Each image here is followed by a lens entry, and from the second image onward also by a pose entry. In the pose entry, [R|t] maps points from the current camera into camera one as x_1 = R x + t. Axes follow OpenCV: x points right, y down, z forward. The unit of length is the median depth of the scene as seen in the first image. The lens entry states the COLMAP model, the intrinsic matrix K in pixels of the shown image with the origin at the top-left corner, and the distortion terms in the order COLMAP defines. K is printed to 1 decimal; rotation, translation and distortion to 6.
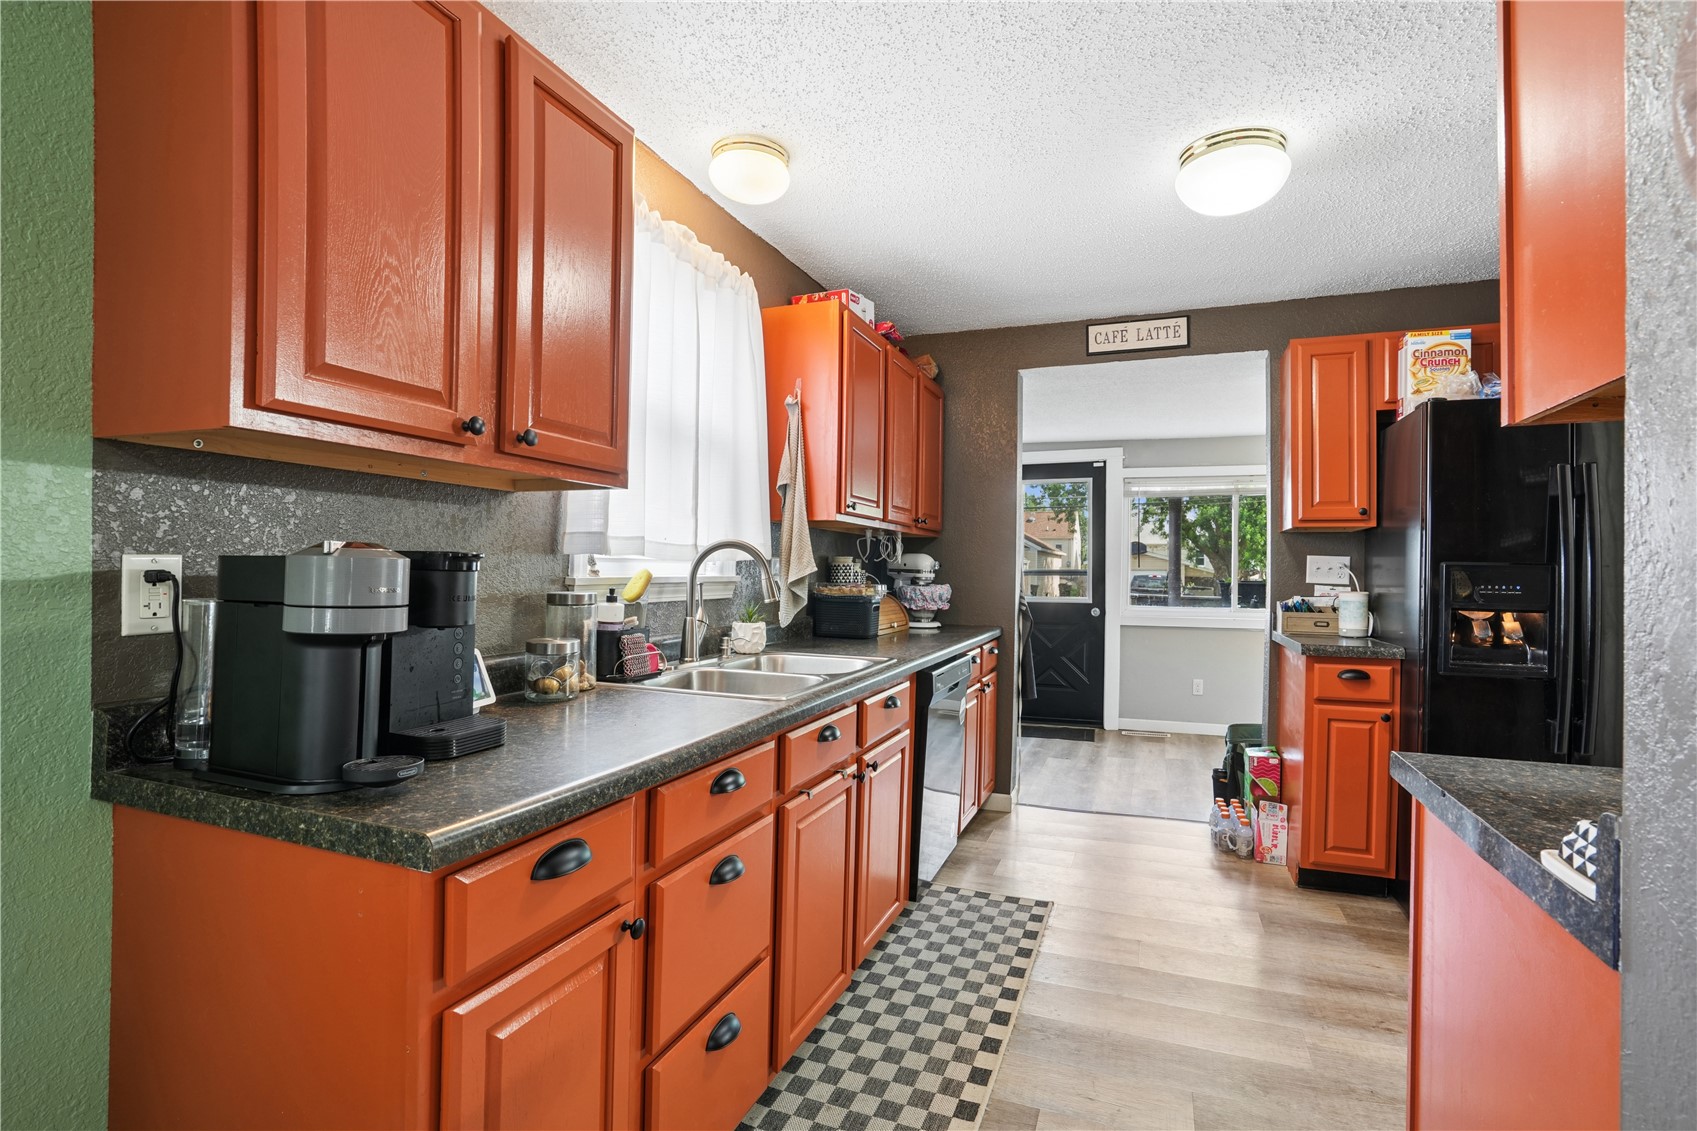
lens RADIAL K [[796.0, 0, 848.5], [0, 796.0, 565.5], [0, 0, 1]] dist [-0.003149, 0.000462]
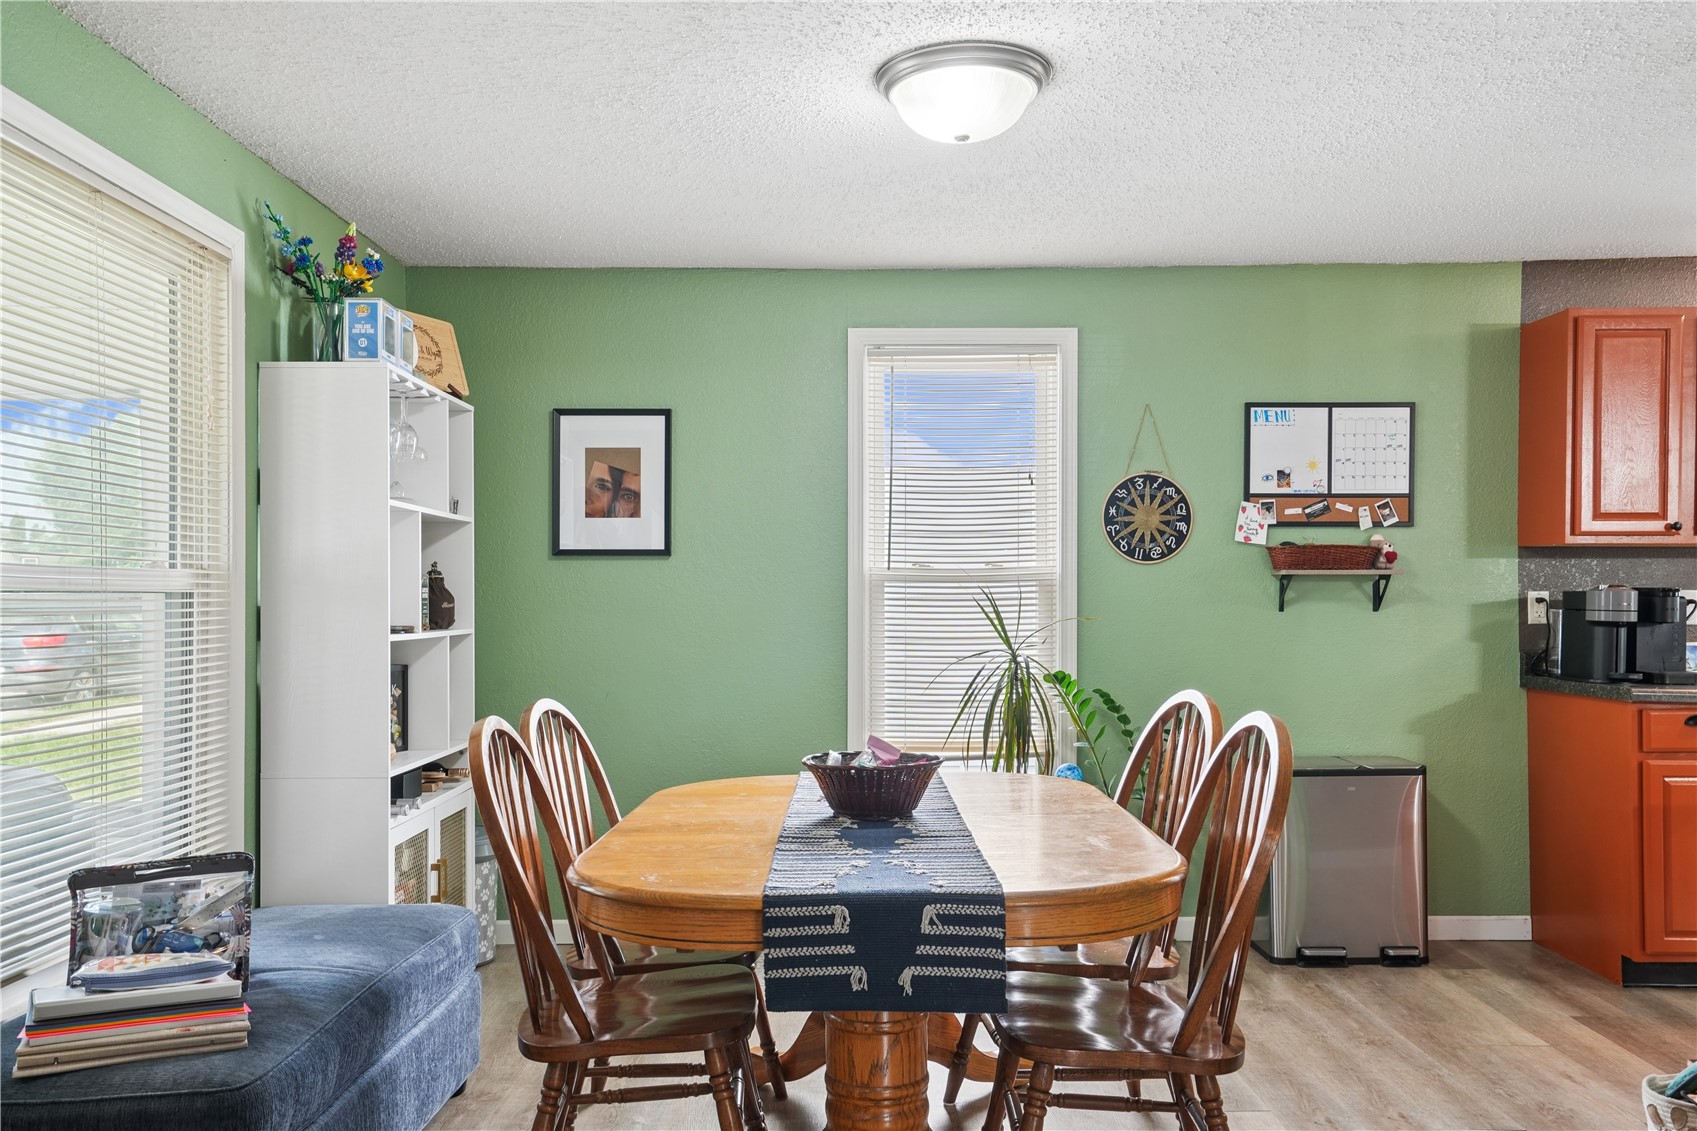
lens RADIAL K [[1267.3, 0, 853.2], [0, 1267.3, 582.1], [0, 0, 1]] dist [0.034992, 0.003851]
pose [[0.379133, -0.022388, -0.925071, 1.973859], [0.010980, 0.999746, -0.019695, 0.012877], [0.925277, -0.002691, 0.379282, -2.450718]]
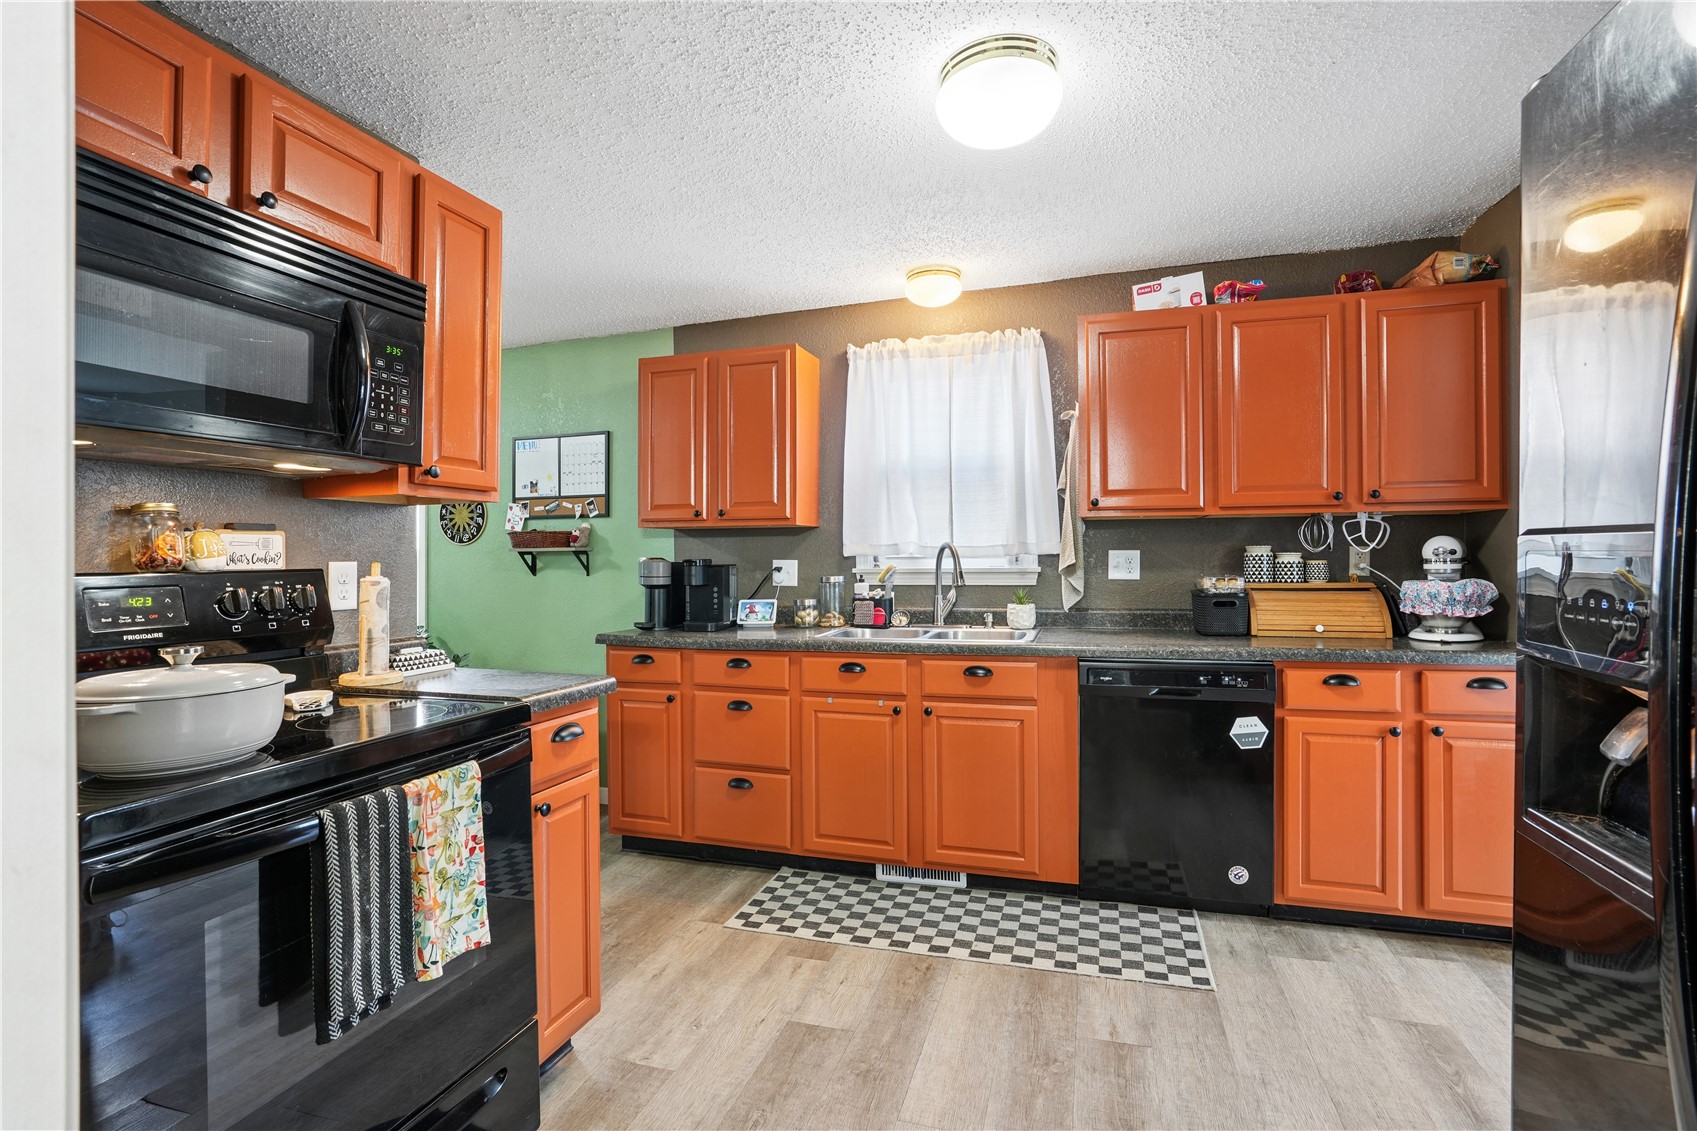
lens RADIAL K [[761.7, 0, 851.8], [0, 761.7, 555.8], [0, 0, 1]] dist [-0.032614, 0.000121]
pose [[0.067264, -0.018822, -0.997558, 2.415833], [0.013068, 0.999753, -0.017983, 0.028989], [0.997650, -0.011827, 0.067494, 1.512709]]
